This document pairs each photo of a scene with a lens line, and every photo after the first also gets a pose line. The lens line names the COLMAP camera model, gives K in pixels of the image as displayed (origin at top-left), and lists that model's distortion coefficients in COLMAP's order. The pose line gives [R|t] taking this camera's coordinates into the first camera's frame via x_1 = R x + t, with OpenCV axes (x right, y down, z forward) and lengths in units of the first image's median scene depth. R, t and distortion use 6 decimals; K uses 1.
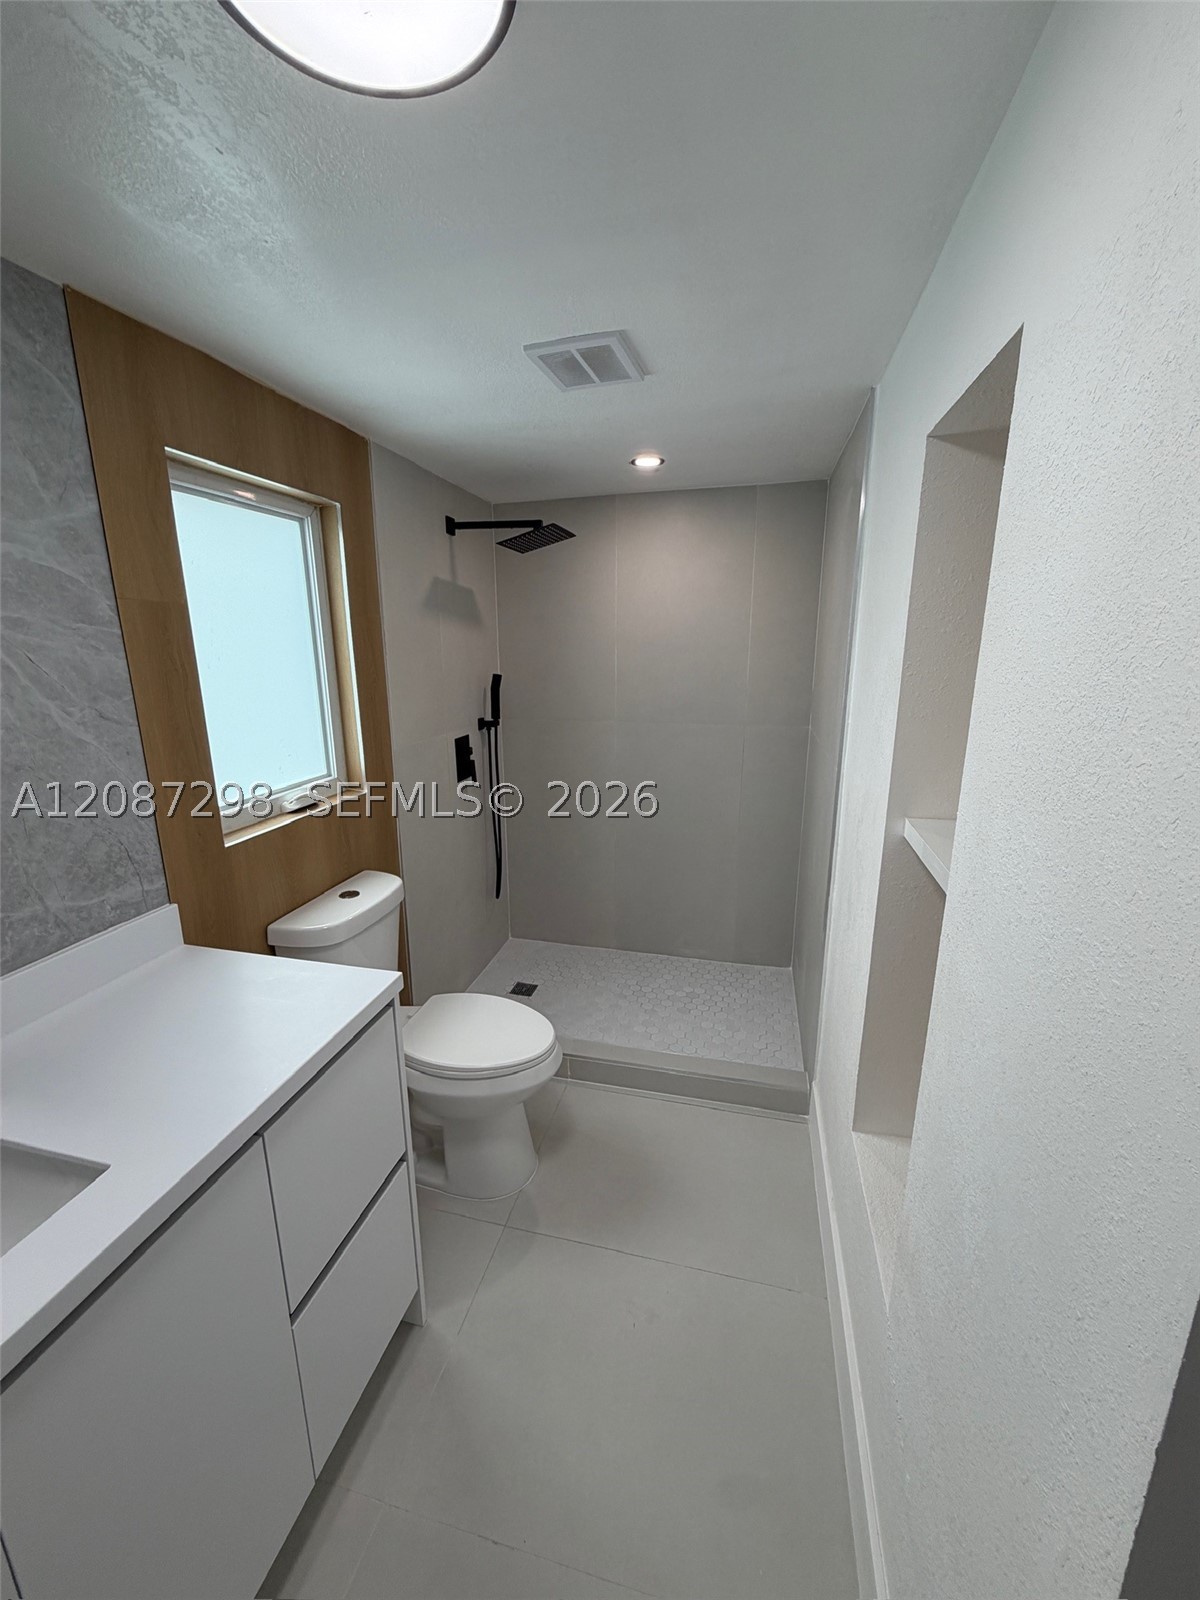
lens RADIAL K [[637.9, 0, 597.0], [0, 637.9, 795.7], [0, 0, 1]] dist [0.001583, 0.000237]
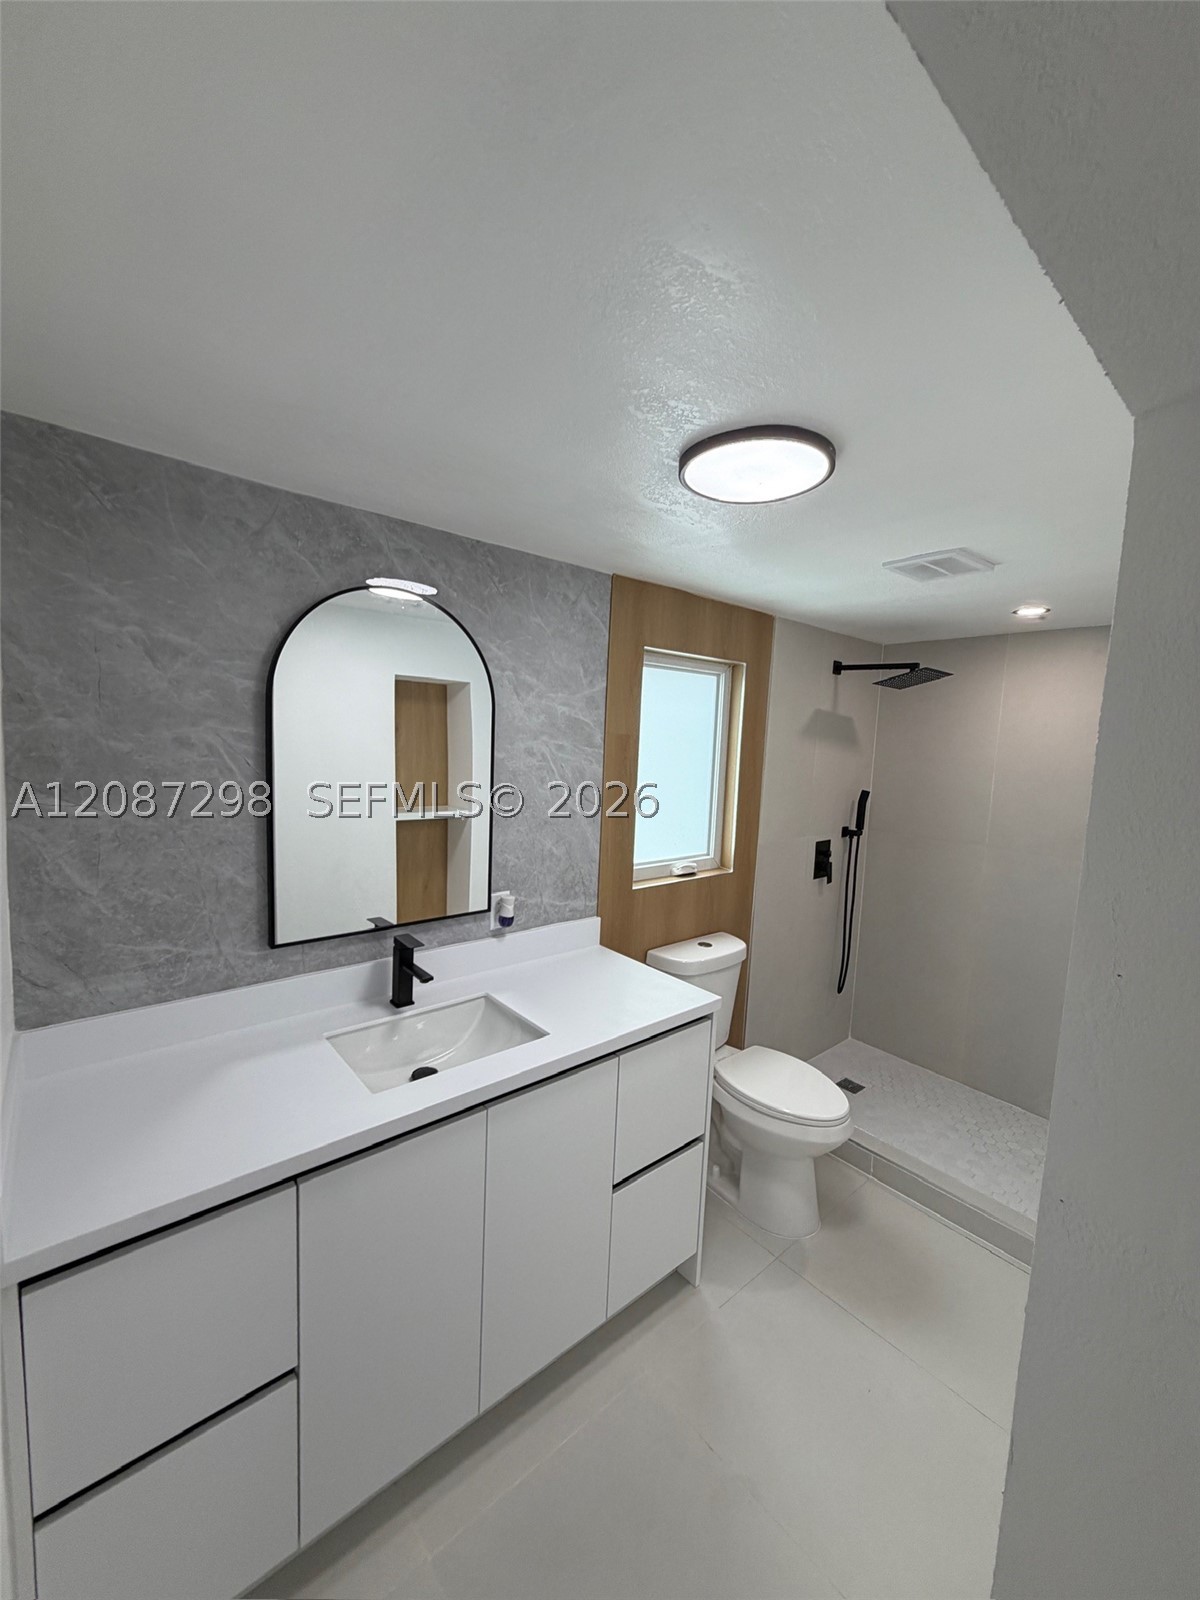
lens RADIAL K [[640.7, 0, 600.1], [0, 640.7, 793.5], [0, 0, 1]] dist [0.006838, 0.000158]
pose [[0.812392, 0.096436, -0.575083, 0.199926], [-0.183590, 0.978374, -0.095285, 0.015499], [0.553457, 0.182988, 0.812527, -0.308783]]
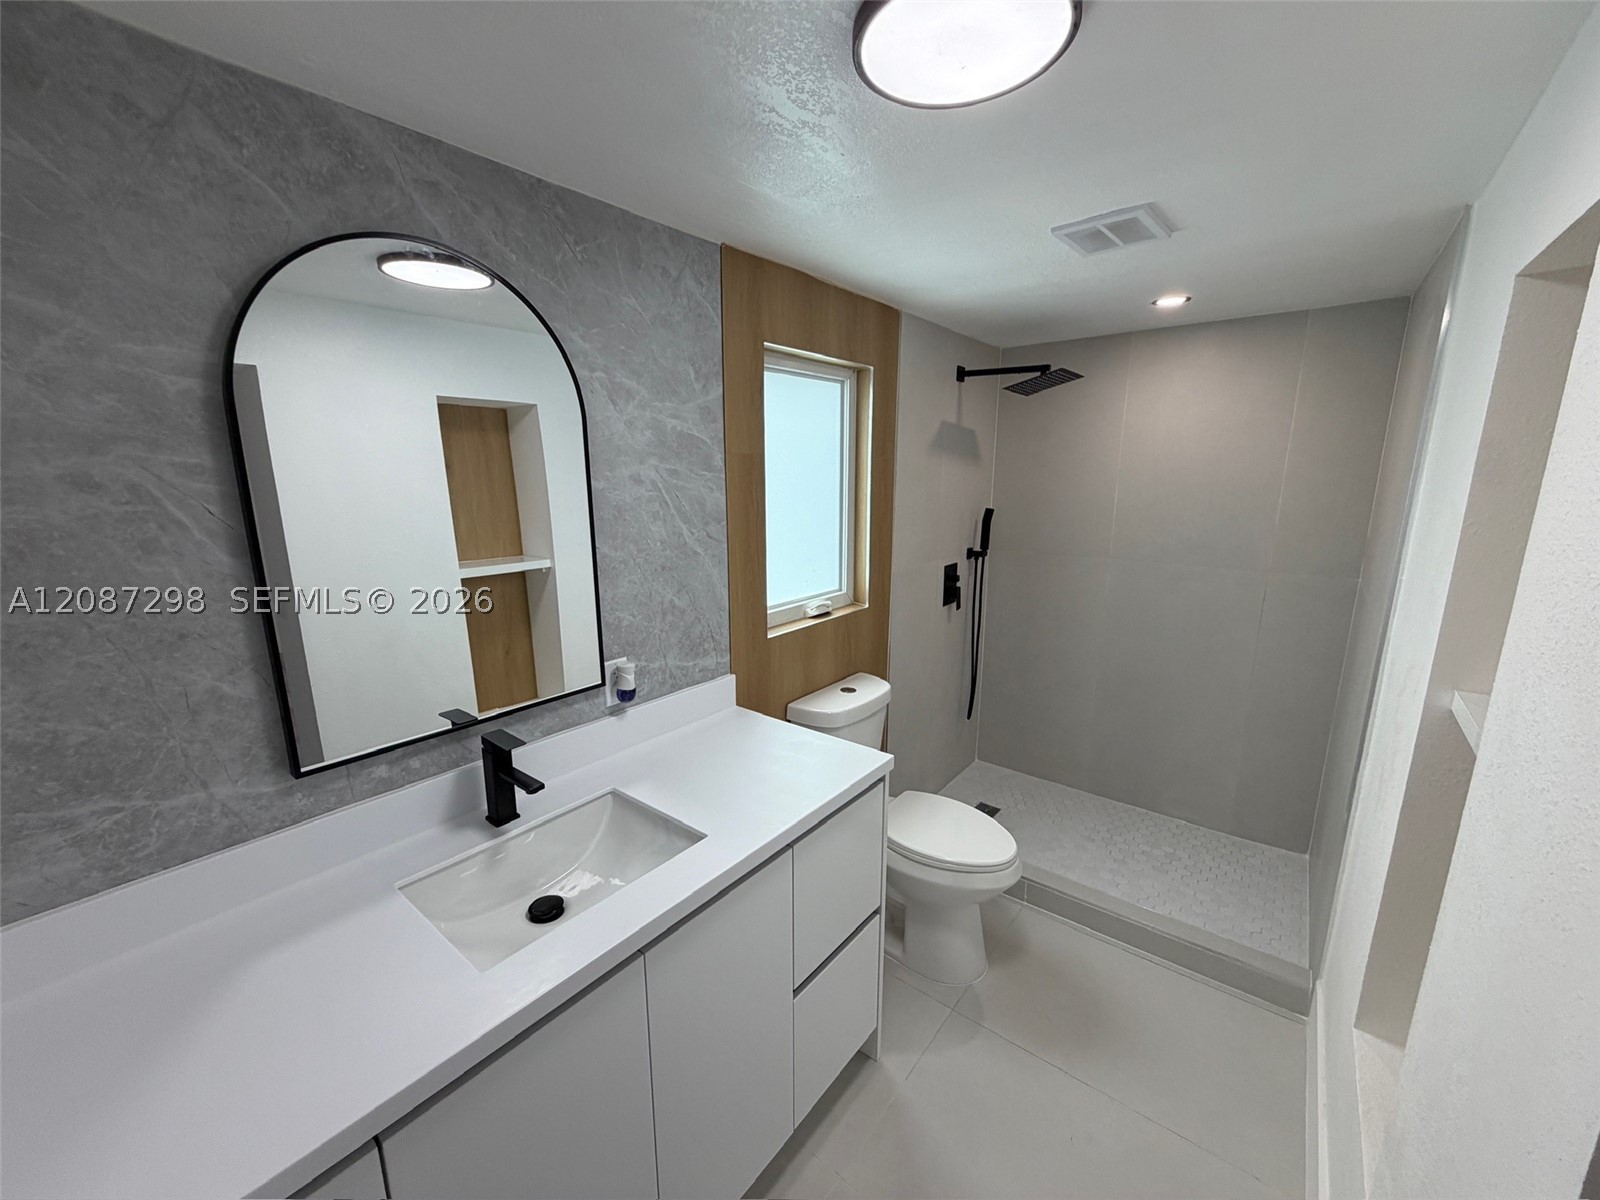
lens RADIAL K [[637.9, 0, 795.7], [0, 637.9, 600.9], [0, 0, 1]] dist [0.001583, 0.000237]
pose [[0.907774, 0.089485, -0.409804, -0.002233], [-0.102158, 0.994727, -0.009087, 0.010395], [0.406830, 0.050113, 0.912128, -0.162379]]
